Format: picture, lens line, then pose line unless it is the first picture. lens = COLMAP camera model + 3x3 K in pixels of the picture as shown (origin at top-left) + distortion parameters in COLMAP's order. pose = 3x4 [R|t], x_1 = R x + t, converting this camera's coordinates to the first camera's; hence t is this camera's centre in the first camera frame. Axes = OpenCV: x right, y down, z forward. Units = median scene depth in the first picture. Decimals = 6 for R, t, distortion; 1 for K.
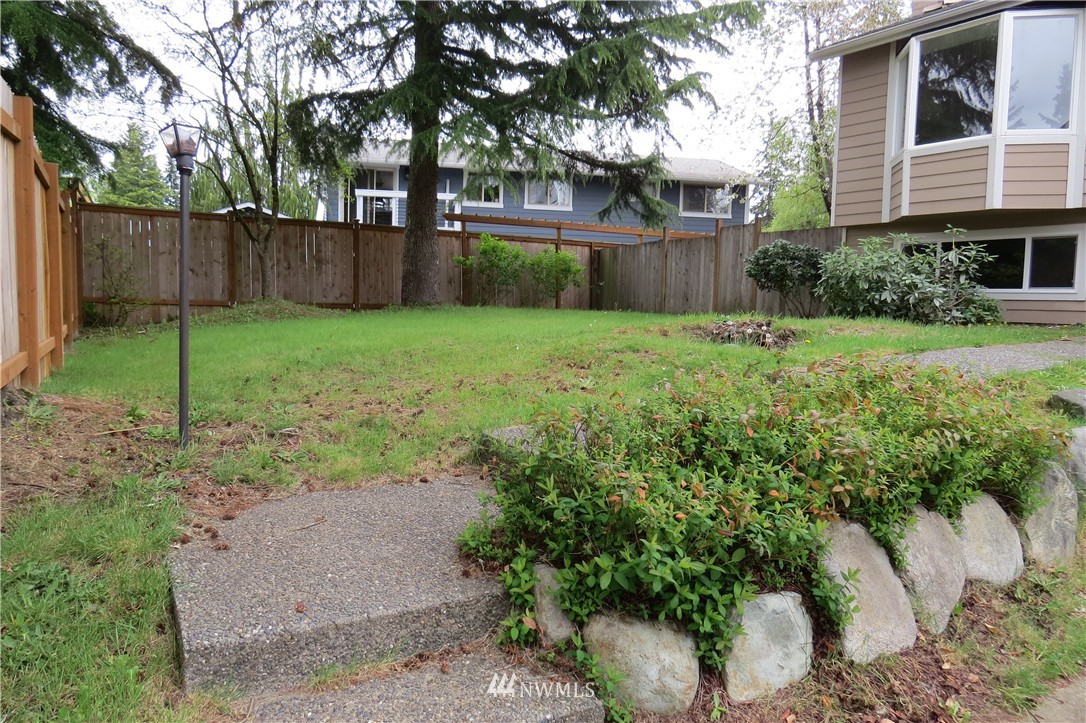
lens RADIAL K [[775.1, 0, 543.0], [0, 775.1, 361.5], [0, 0, 1]] dist [-0.019263, -0.000693]
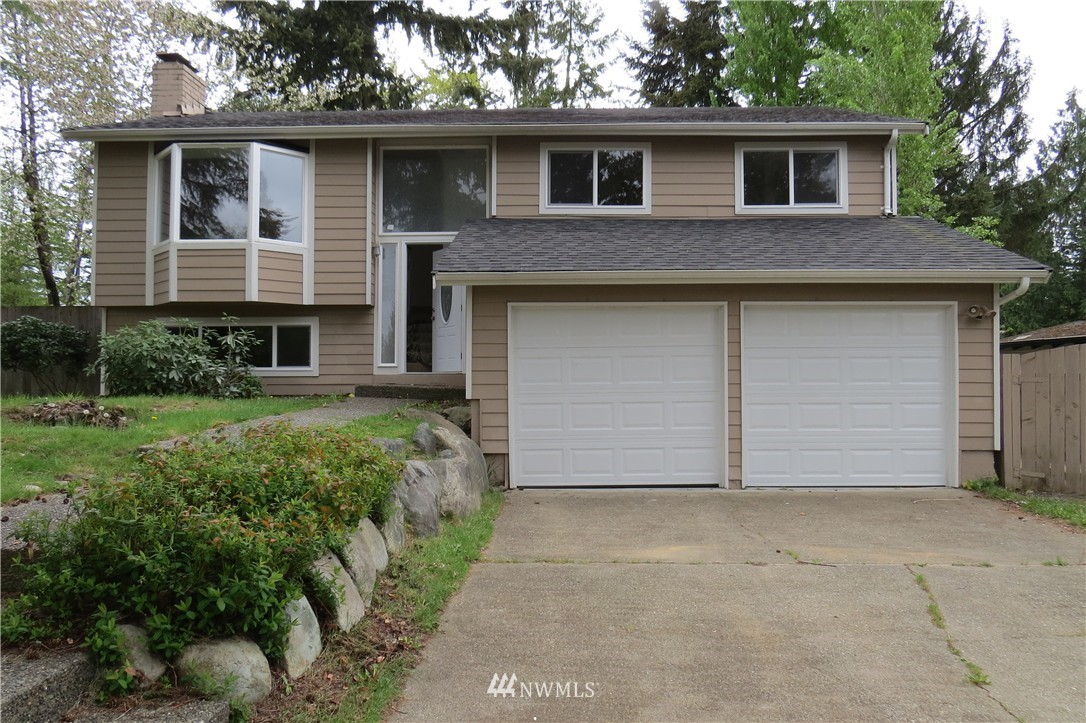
lens RADIAL K [[775.1, 0, 543.0], [0, 775.1, 361.5], [0, 0, 1]] dist [-0.019263, -0.000693]
pose [[0.564907, 0.001399, 0.825154, -0.161085], [0.080415, 0.995145, -0.056740, 0.000301], [-0.821227, 0.098408, 0.562052, -0.044032]]
